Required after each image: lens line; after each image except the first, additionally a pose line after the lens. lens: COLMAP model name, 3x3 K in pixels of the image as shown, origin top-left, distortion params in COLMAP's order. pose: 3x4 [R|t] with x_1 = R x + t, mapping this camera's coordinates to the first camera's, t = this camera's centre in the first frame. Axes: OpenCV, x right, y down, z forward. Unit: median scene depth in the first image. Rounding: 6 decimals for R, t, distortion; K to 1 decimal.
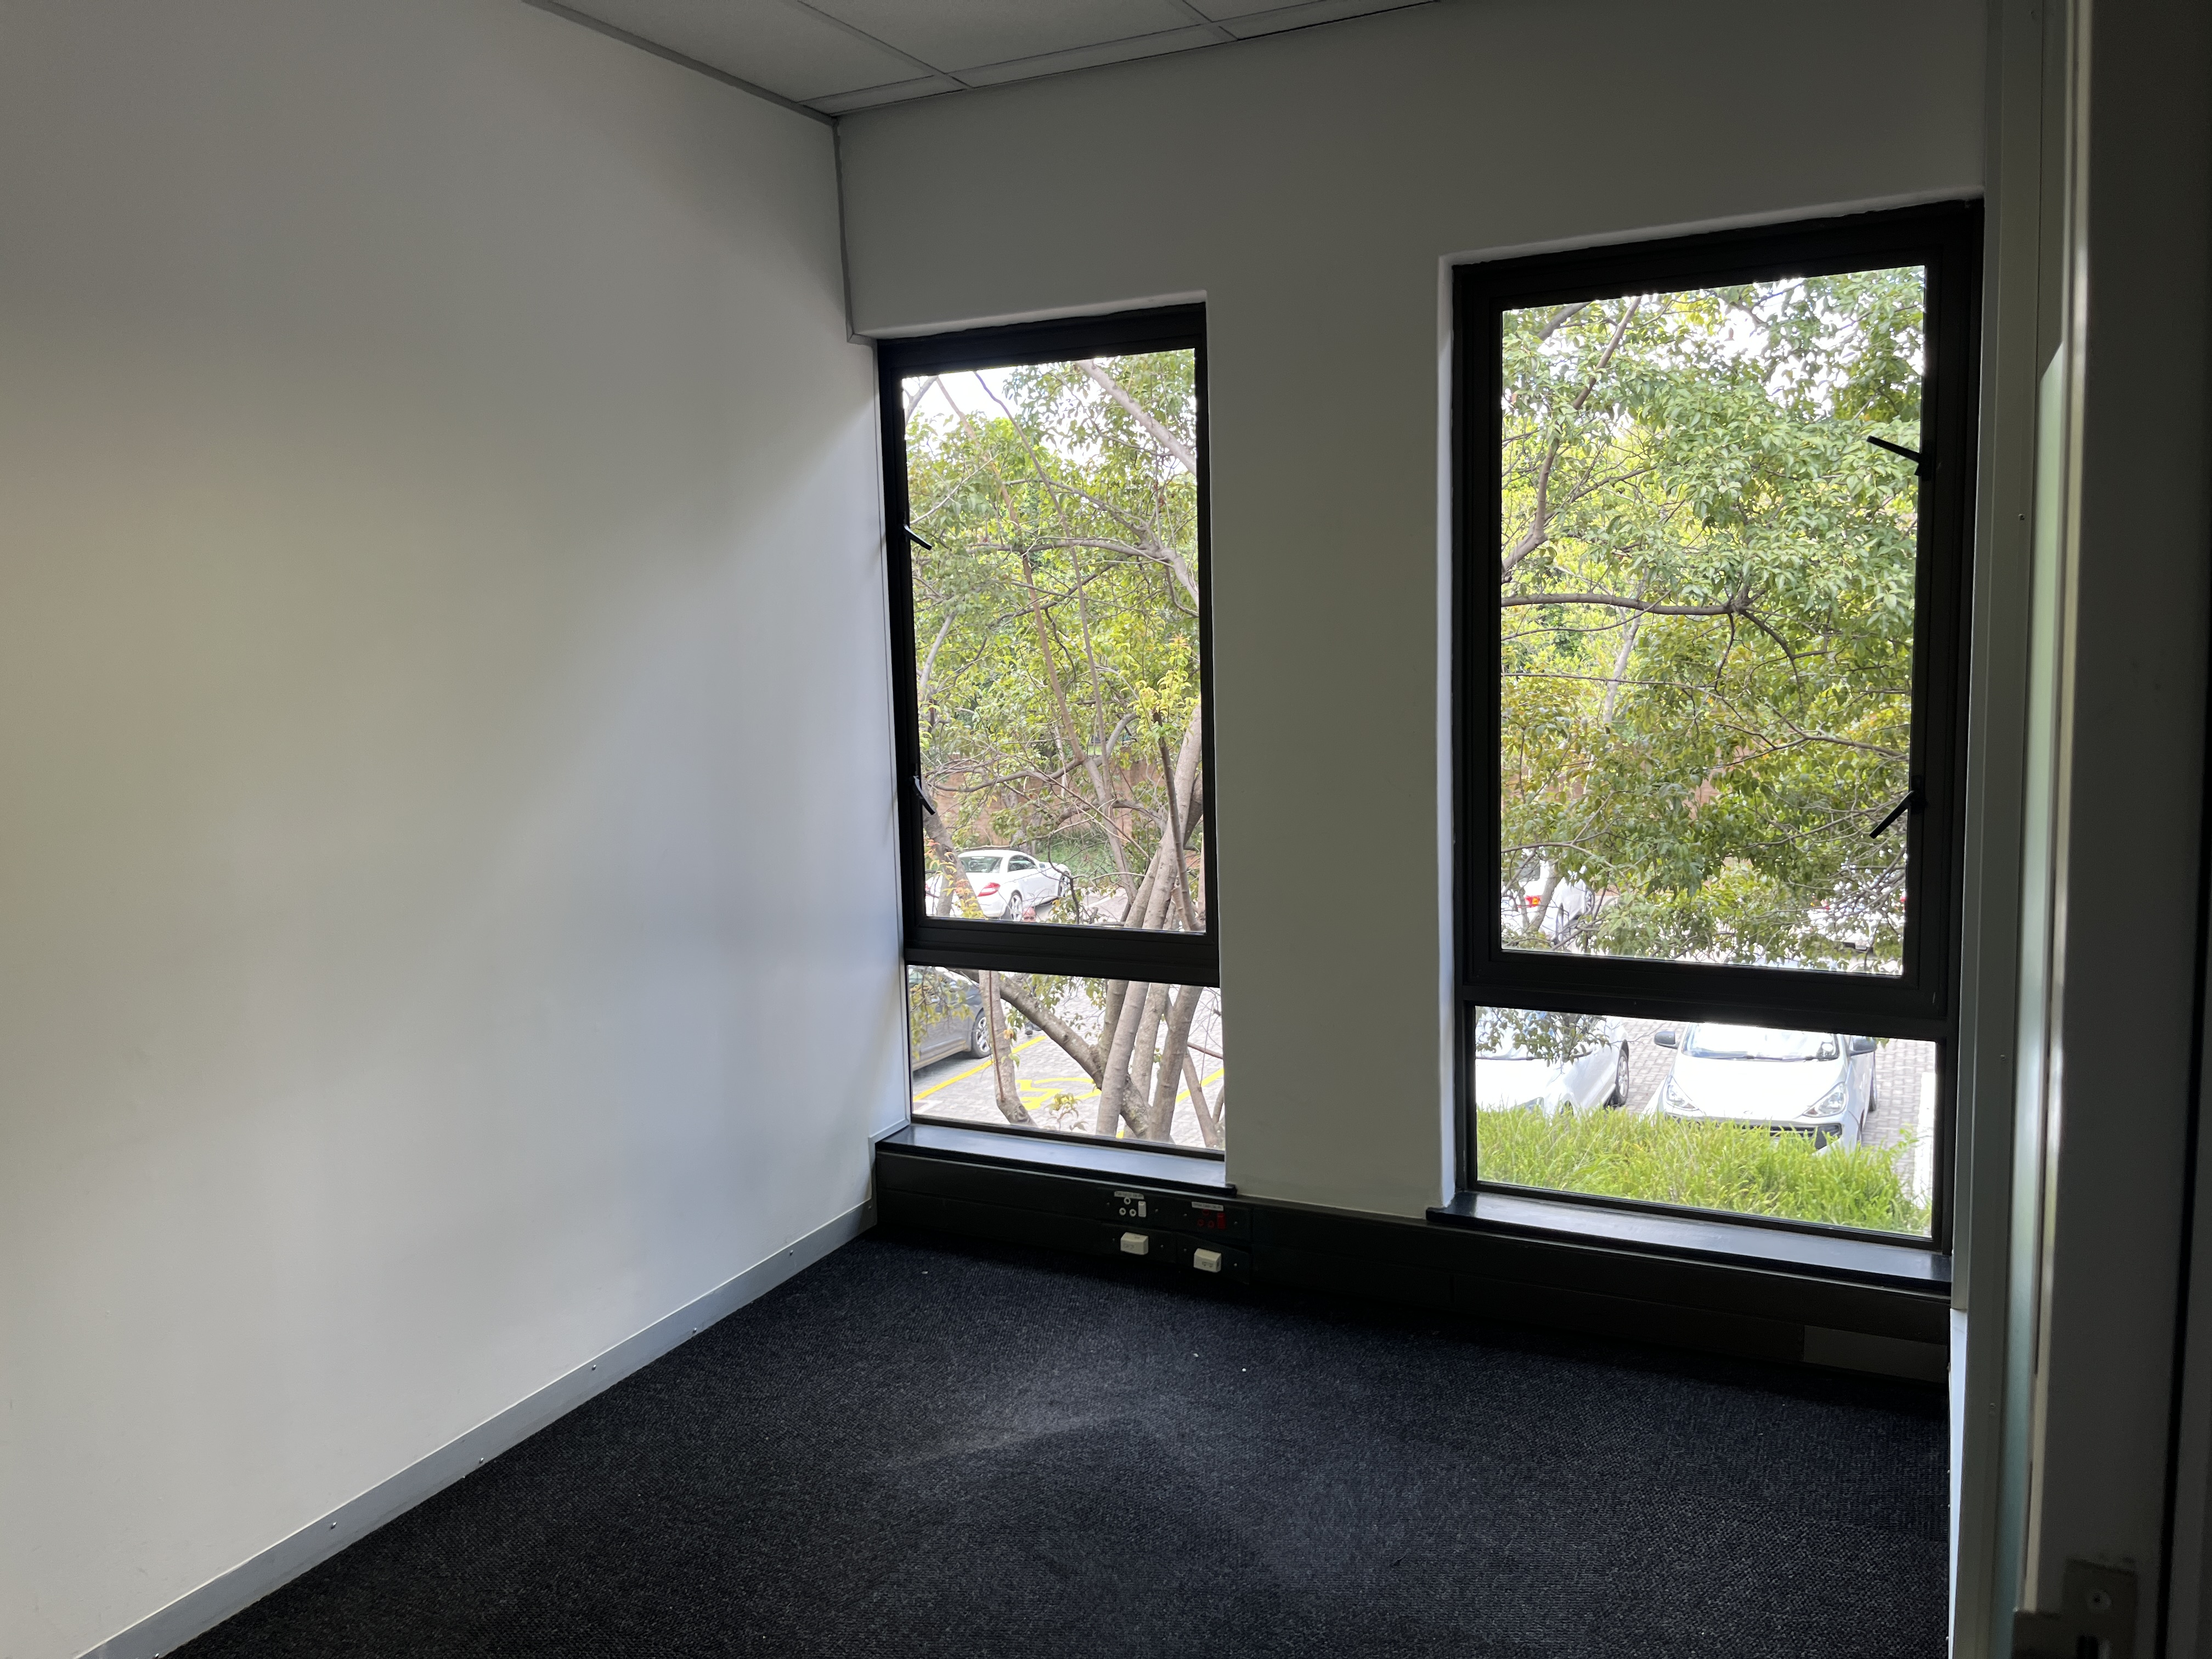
lens RADIAL K [[1668.7, 0, 1126.9], [0, 1668.7, 822.7], [0, 0, 1]] dist [0.081798, -0.139154]
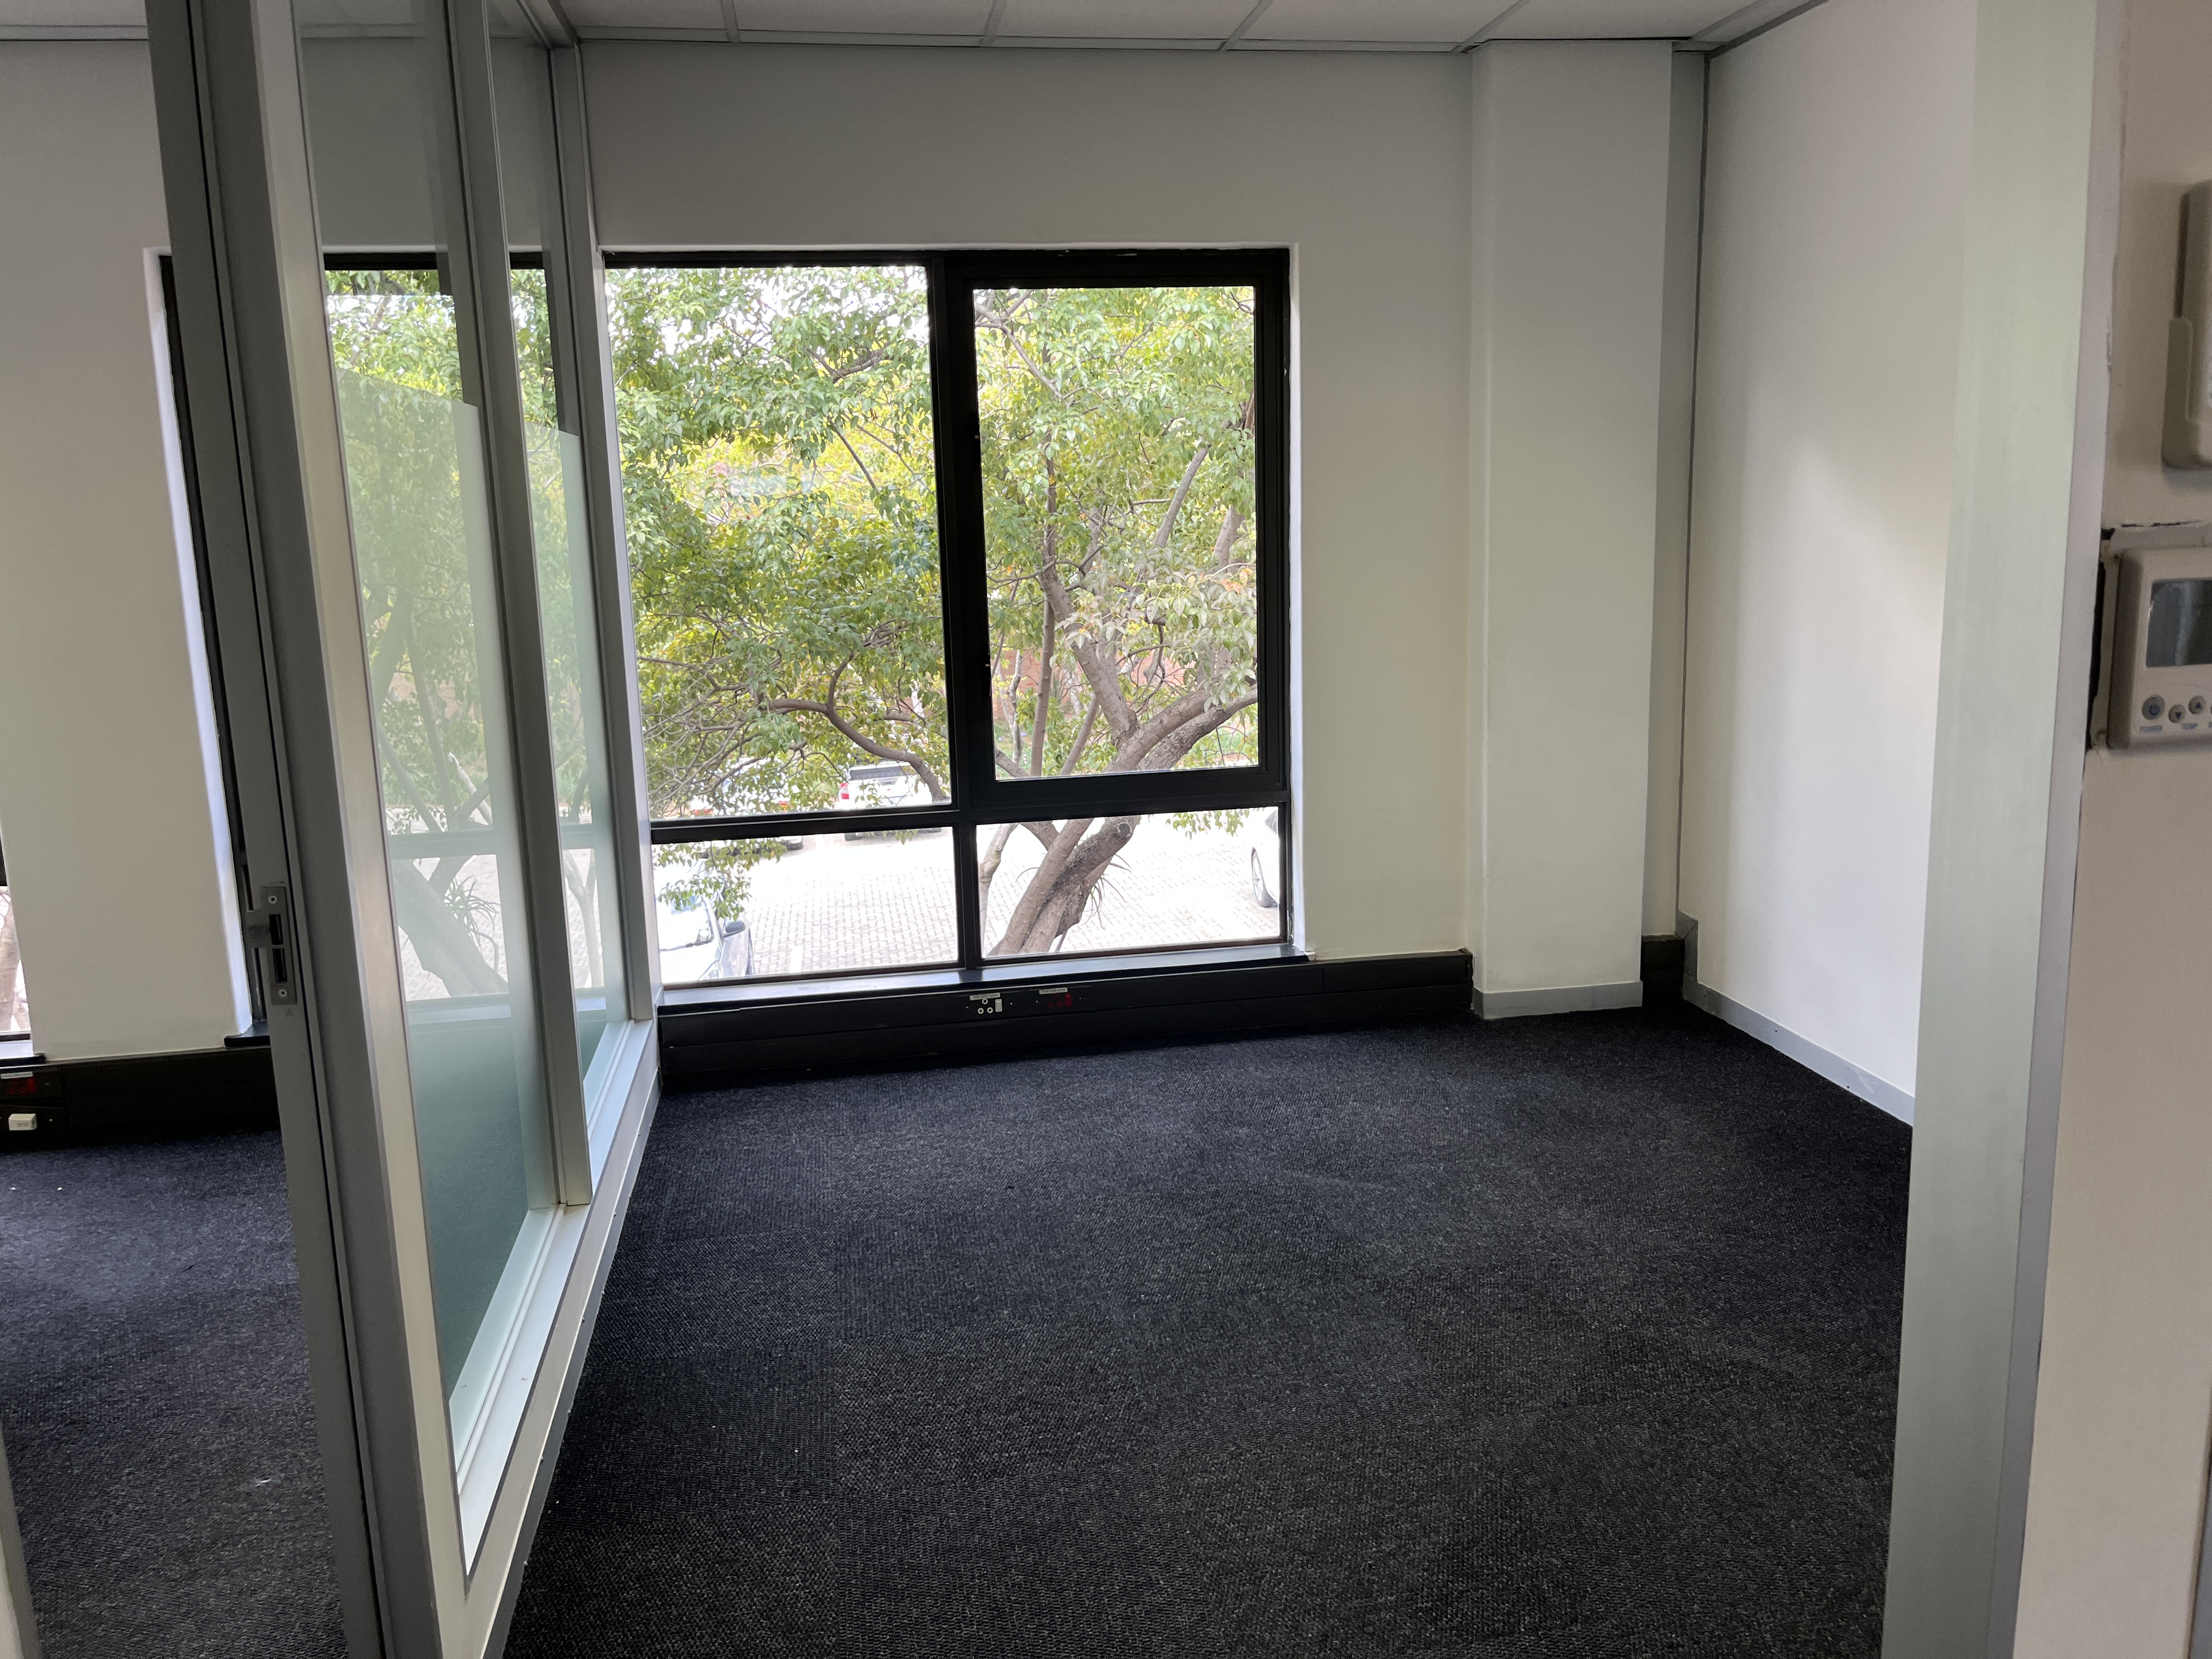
lens RADIAL K [[1668.7, 0, 1126.9], [0, 1668.7, 822.7], [0, 0, 1]] dist [0.081798, -0.139154]
pose [[0.816378, -0.098698, 0.569022, 0.030960], [0.080214, 0.995117, 0.057522, 0.055996], [-0.571920, -0.001317, 0.820308, -0.353008]]
